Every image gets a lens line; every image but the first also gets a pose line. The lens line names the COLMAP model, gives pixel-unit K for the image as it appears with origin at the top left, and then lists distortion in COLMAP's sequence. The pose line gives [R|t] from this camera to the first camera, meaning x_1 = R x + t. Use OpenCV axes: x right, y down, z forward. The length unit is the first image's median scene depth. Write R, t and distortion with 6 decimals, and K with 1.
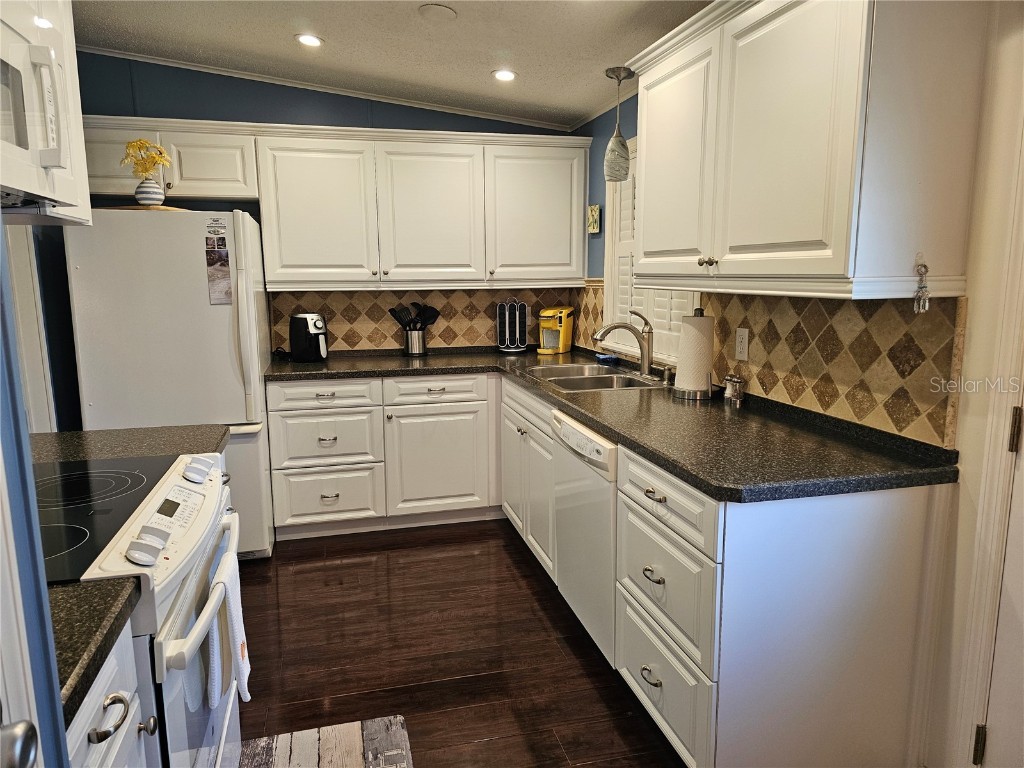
lens RADIAL K [[690.5, 0, 512.0], [0, 690.5, 384.0], [0, 0, 1]] dist [0.072916, -0.088406]
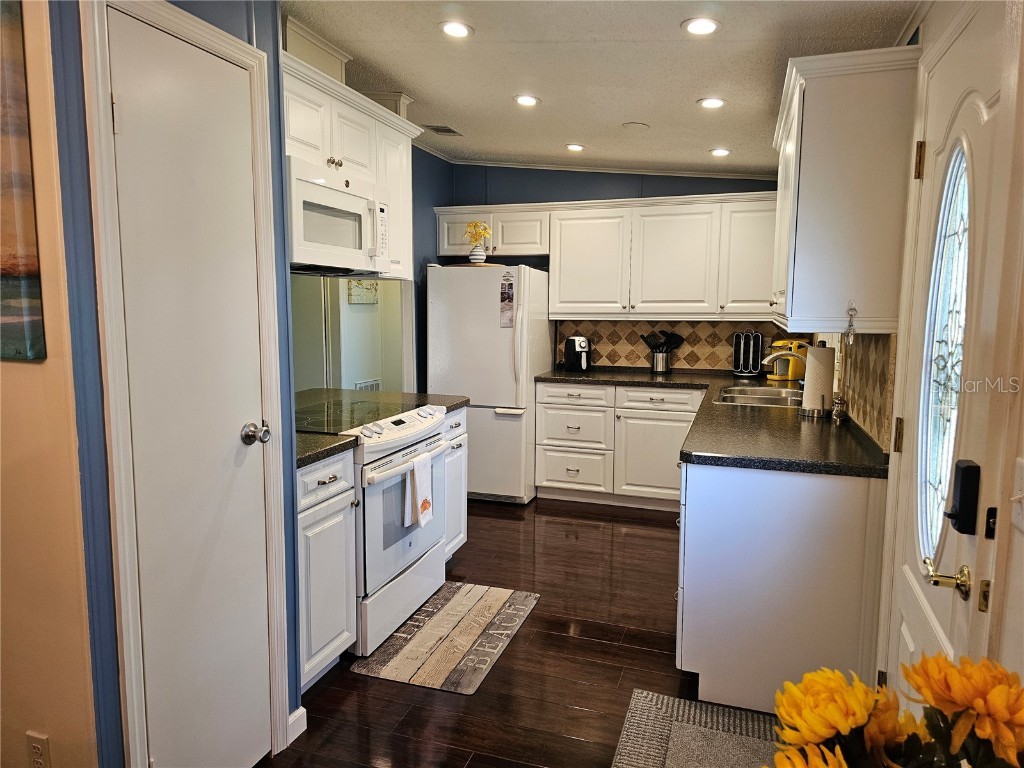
lens RADIAL K [[690.5, 0, 512.0], [0, 690.5, 384.0], [0, 0, 1]] dist [0.072916, -0.088406]
pose [[0.840990, 0.072639, -0.536152, 0.330598], [-0.095823, 0.995278, -0.015462, 0.024436], [0.532497, 0.064379, 0.843980, -0.201423]]
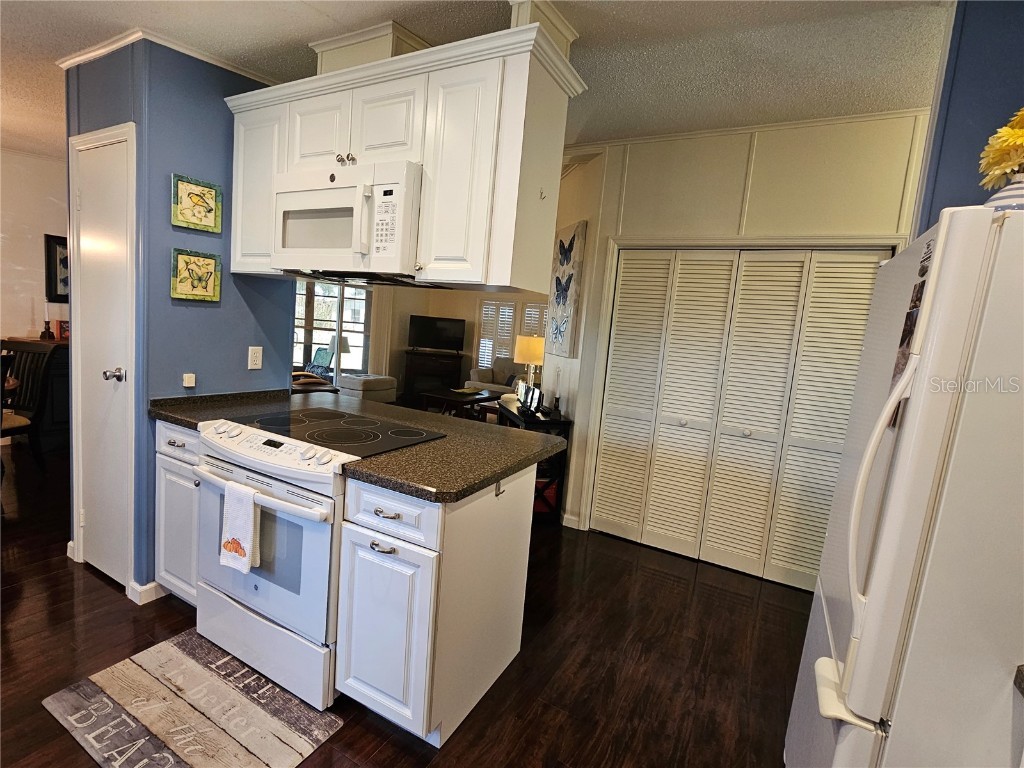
lens RADIAL K [[493.0, 0, 508.1], [0, 493.0, 379.1], [0, 0, 1]] dist [0.000629, 0.000669]
pose [[-0.686561, 0.027485, -0.726552, -0.014076], [-0.194492, 0.955927, 0.219949, -0.143826], [0.700576, 0.292317, -0.650956, 0.867856]]
